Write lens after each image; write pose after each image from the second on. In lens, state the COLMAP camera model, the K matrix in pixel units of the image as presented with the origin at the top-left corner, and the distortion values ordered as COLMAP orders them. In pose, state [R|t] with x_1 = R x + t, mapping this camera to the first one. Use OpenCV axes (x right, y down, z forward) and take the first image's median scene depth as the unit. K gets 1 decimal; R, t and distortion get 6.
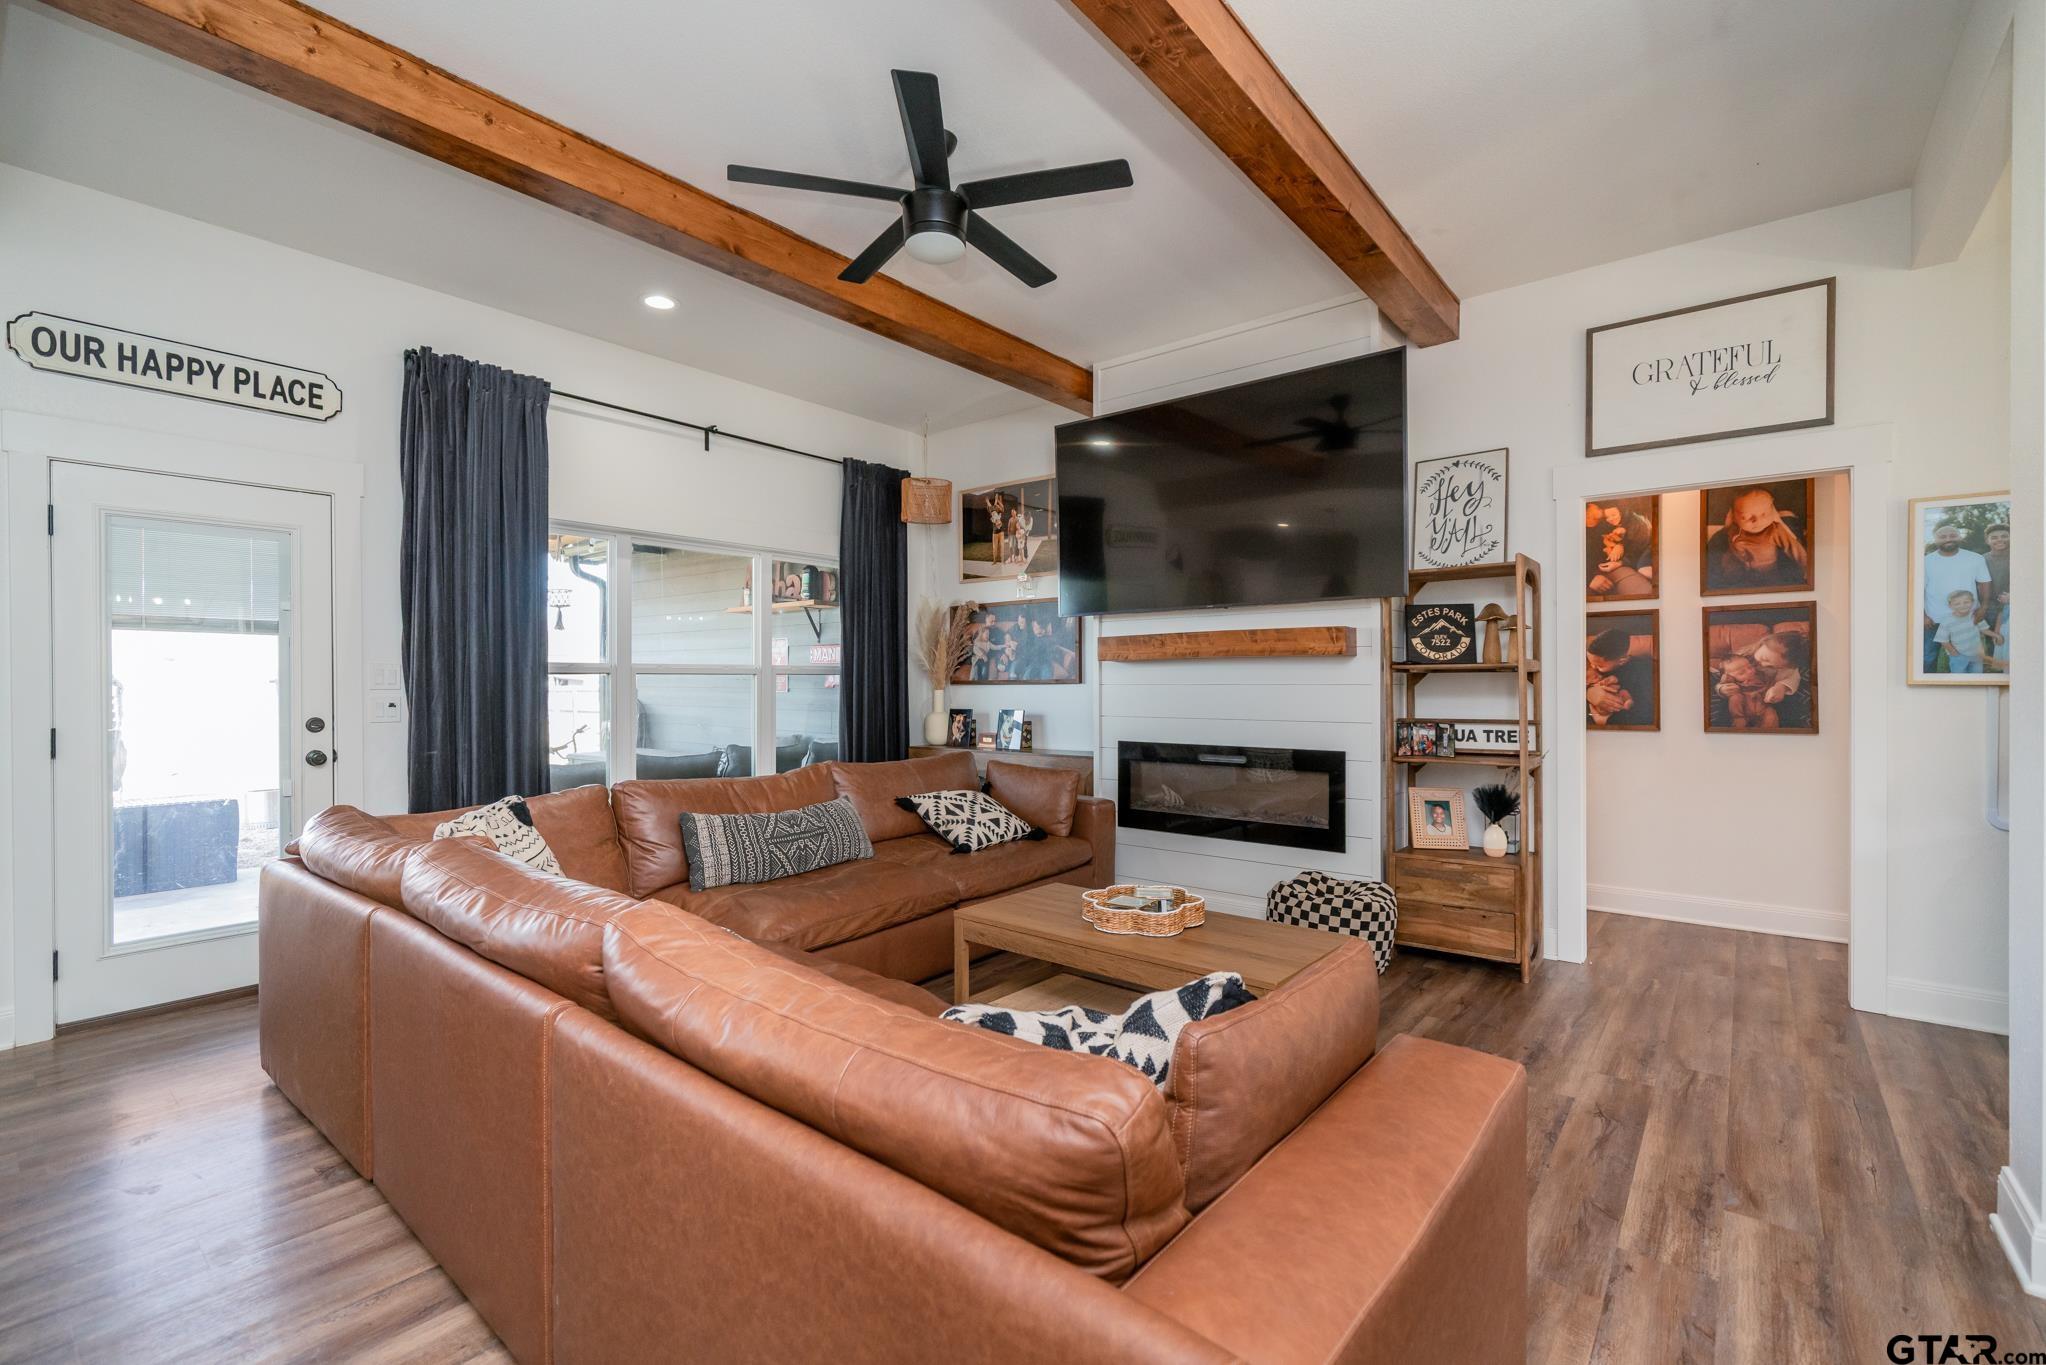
lens RADIAL K [[896.0, 0, 1027.2], [0, 896.0, 686.8], [0, 0, 1]] dist [0.000213, 0.001762]
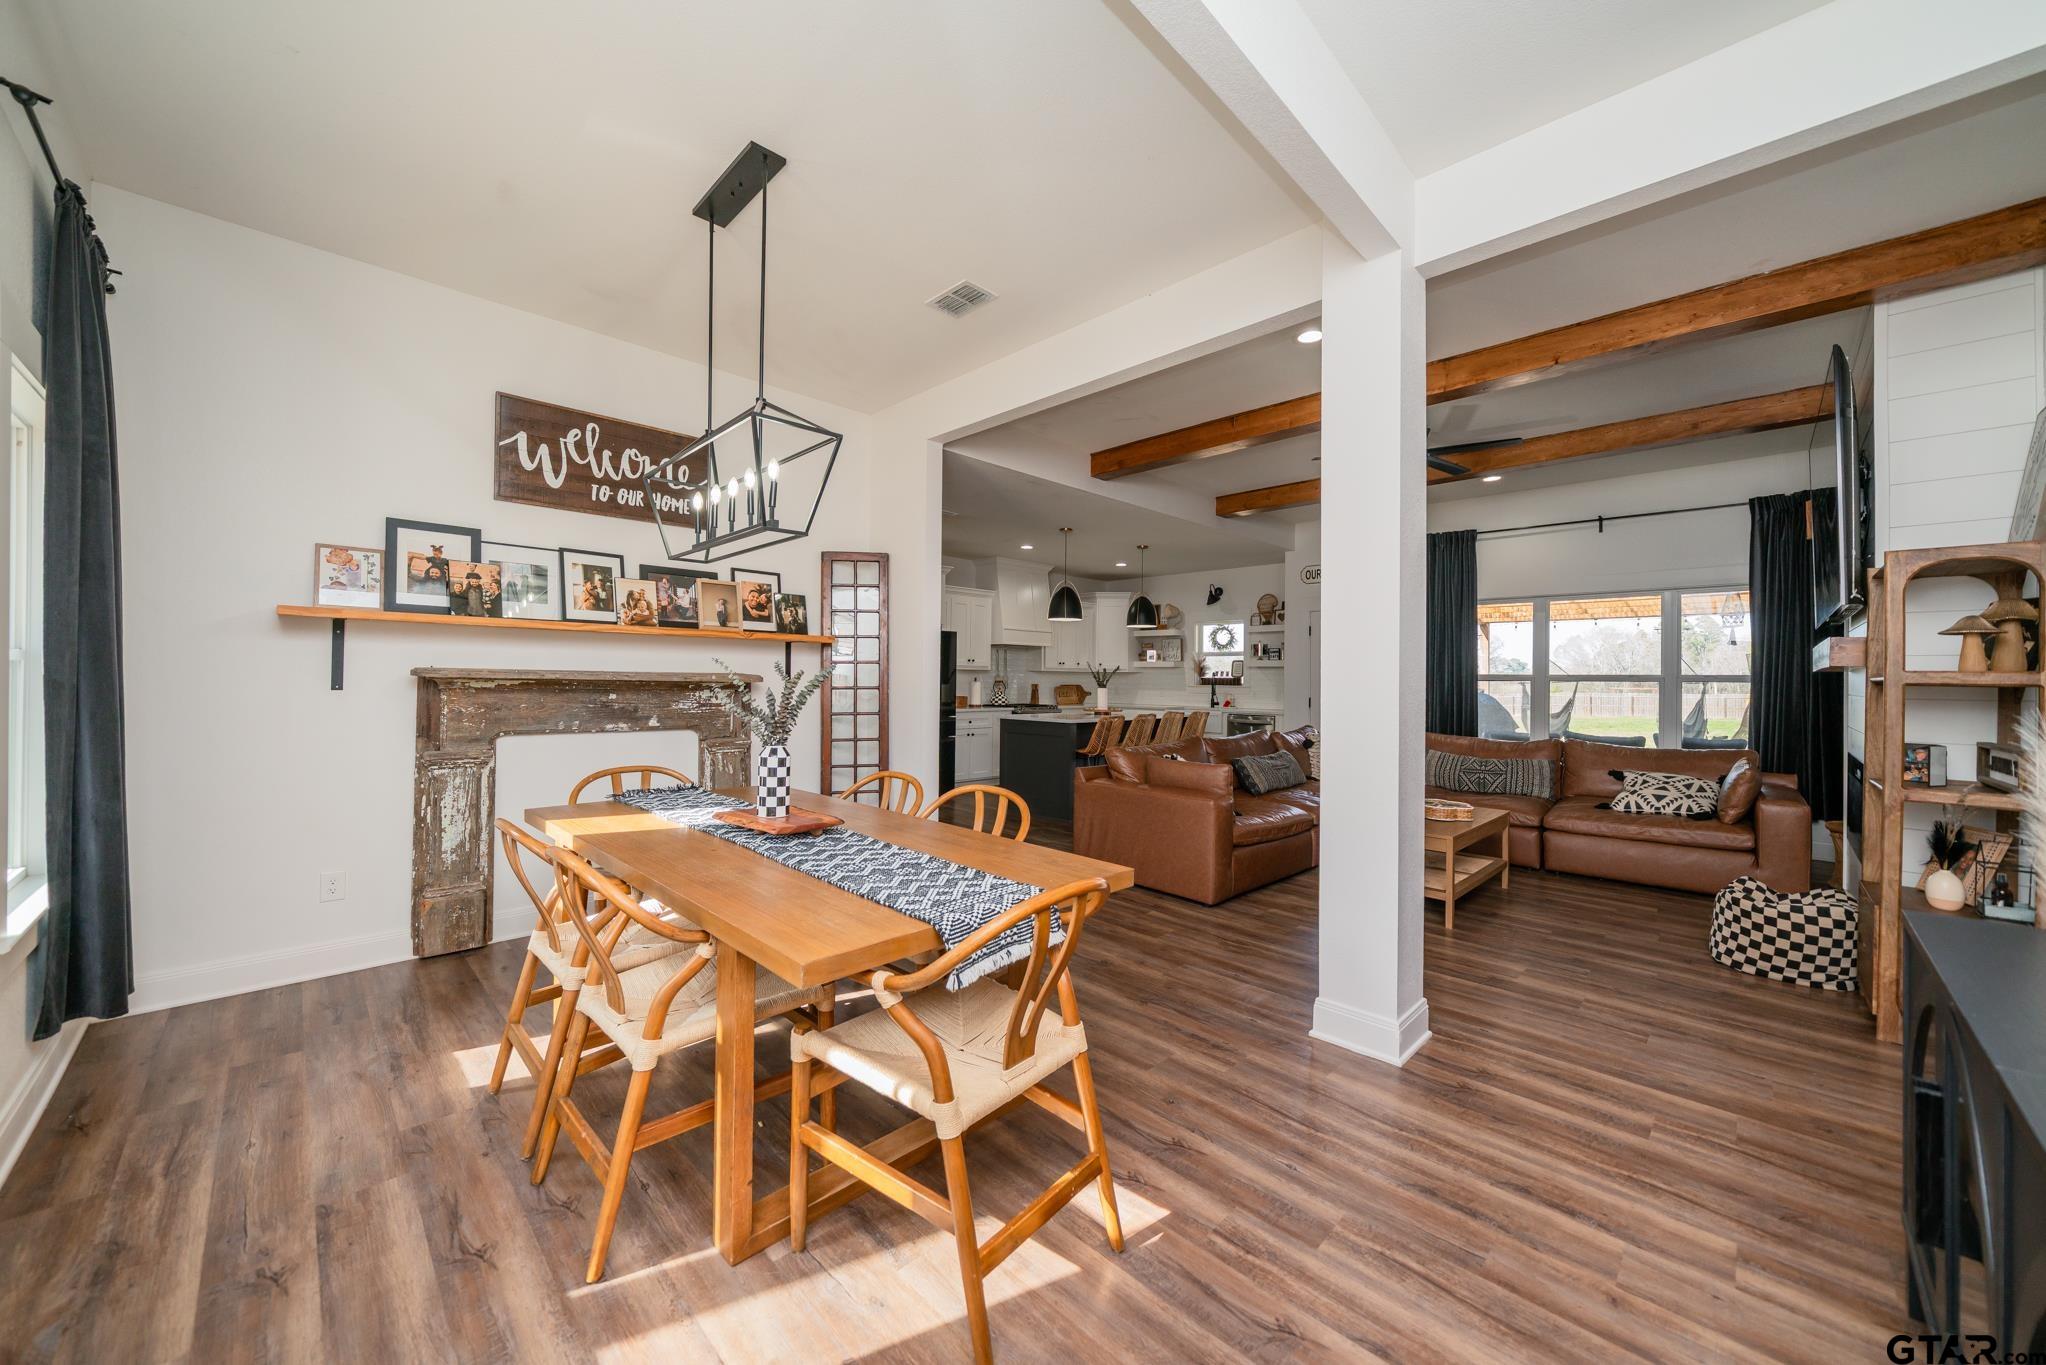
lens RADIAL K [[744.8, 0, 1023.6], [0, 744.8, 672.3], [0, 0, 1]] dist [-0.005333, -0.000226]
pose [[-0.099387, -0.005288, -0.995035, 1.388173], [-0.013420, 0.999902, -0.003973, -0.016548], [0.994958, 0.012958, -0.099448, 0.235206]]
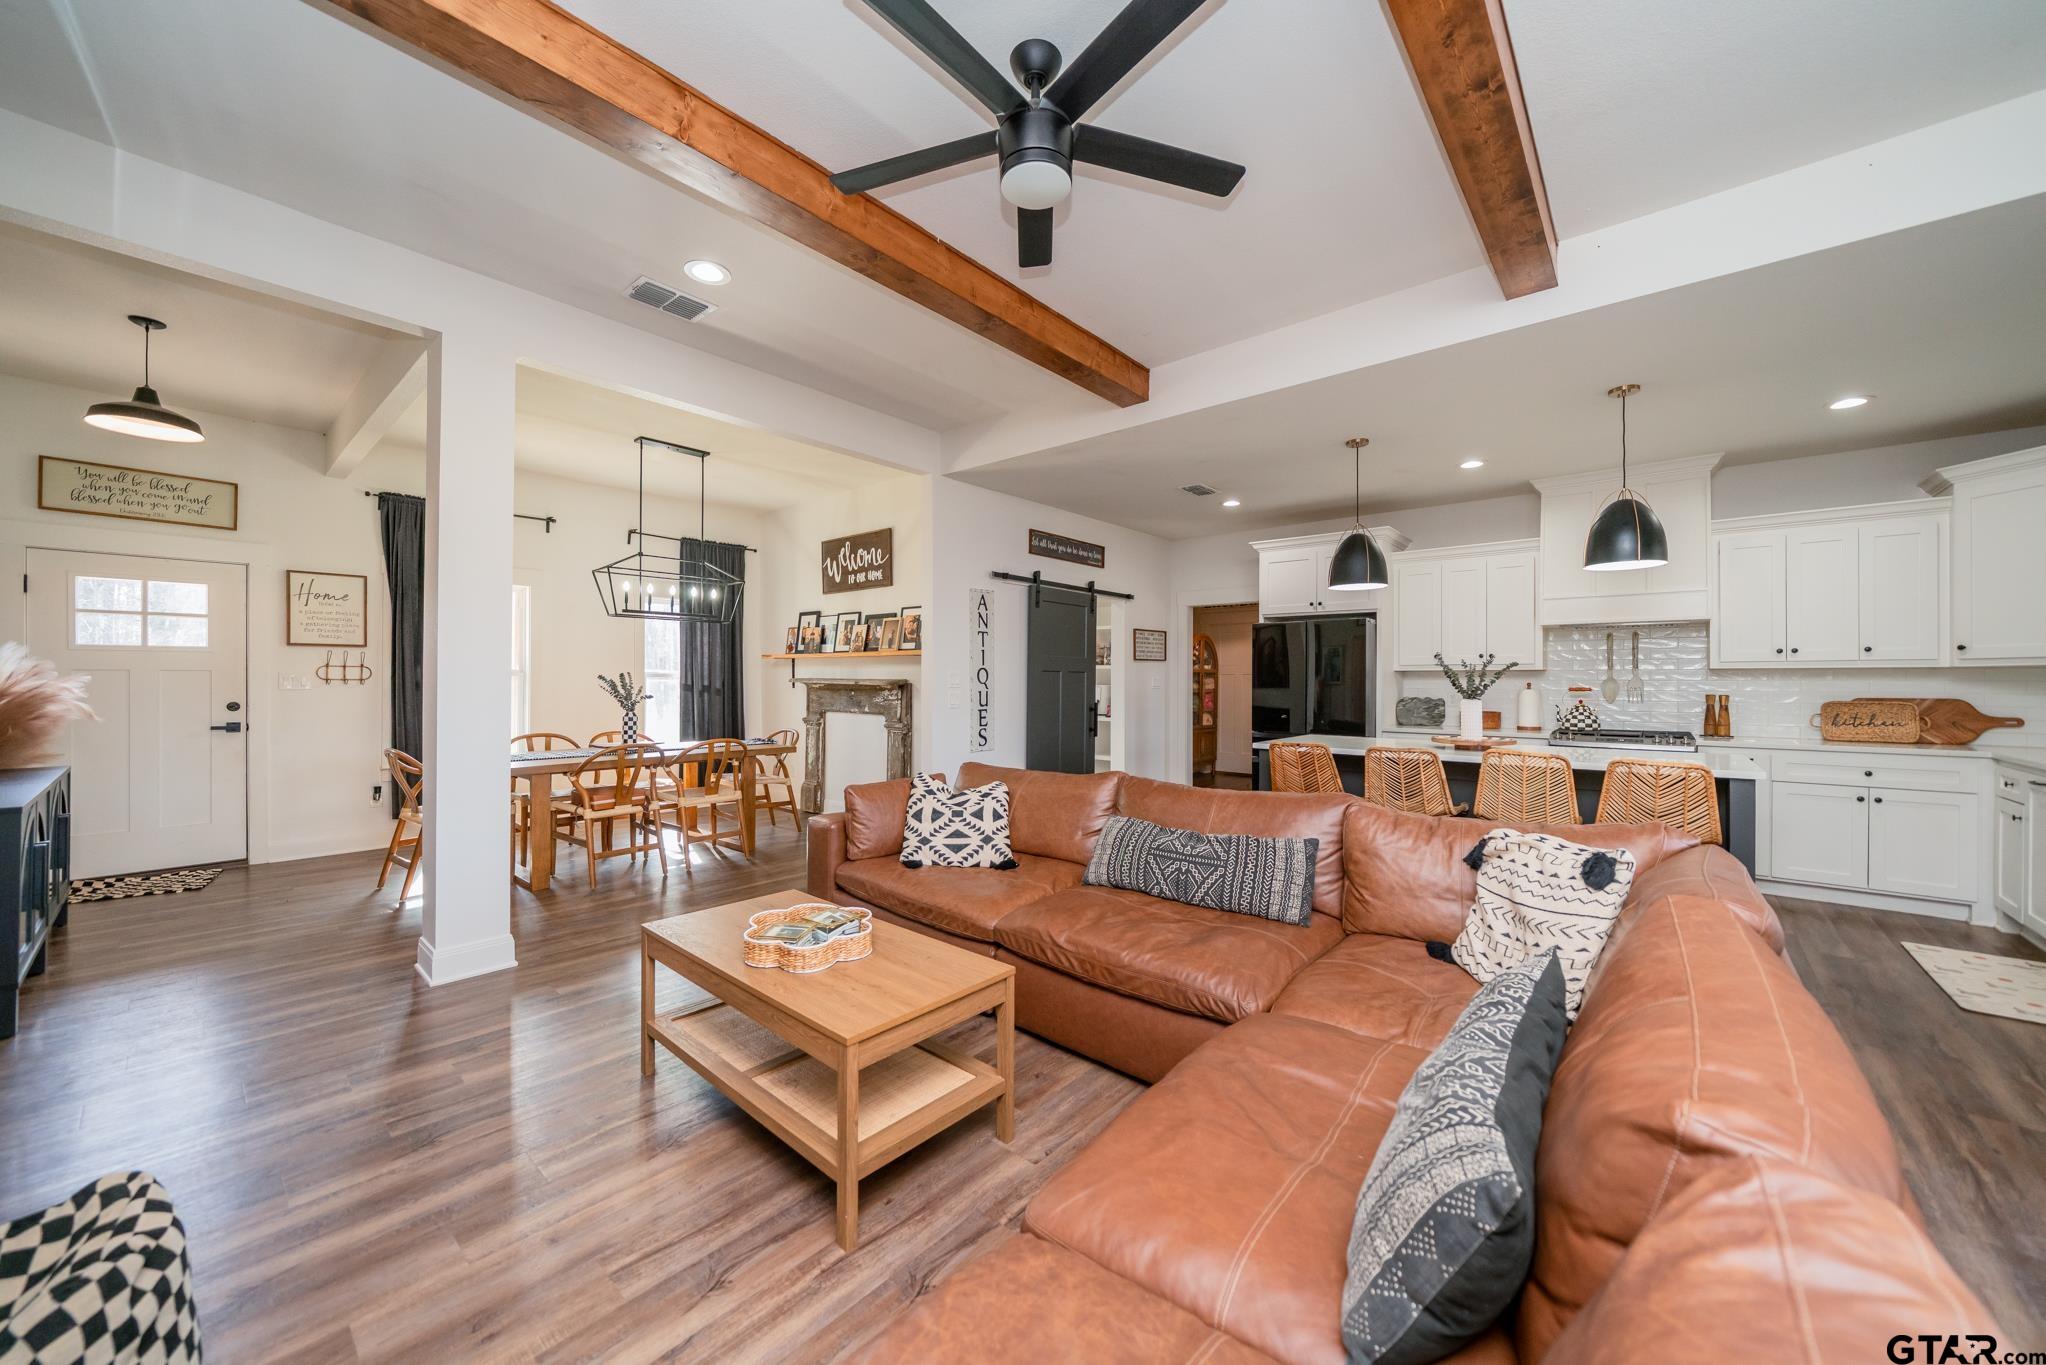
lens RADIAL K [[744.8, 0, 1021.9], [0, 744.8, 675.6], [0, 0, 1]] dist [-0.005333, -0.000226]
pose [[-0.999501, -0.000462, 0.031585, -0.094370], [-0.000628, 0.999986, -0.005235, -0.013321], [-0.031582, -0.005252, -0.999487, 1.399567]]
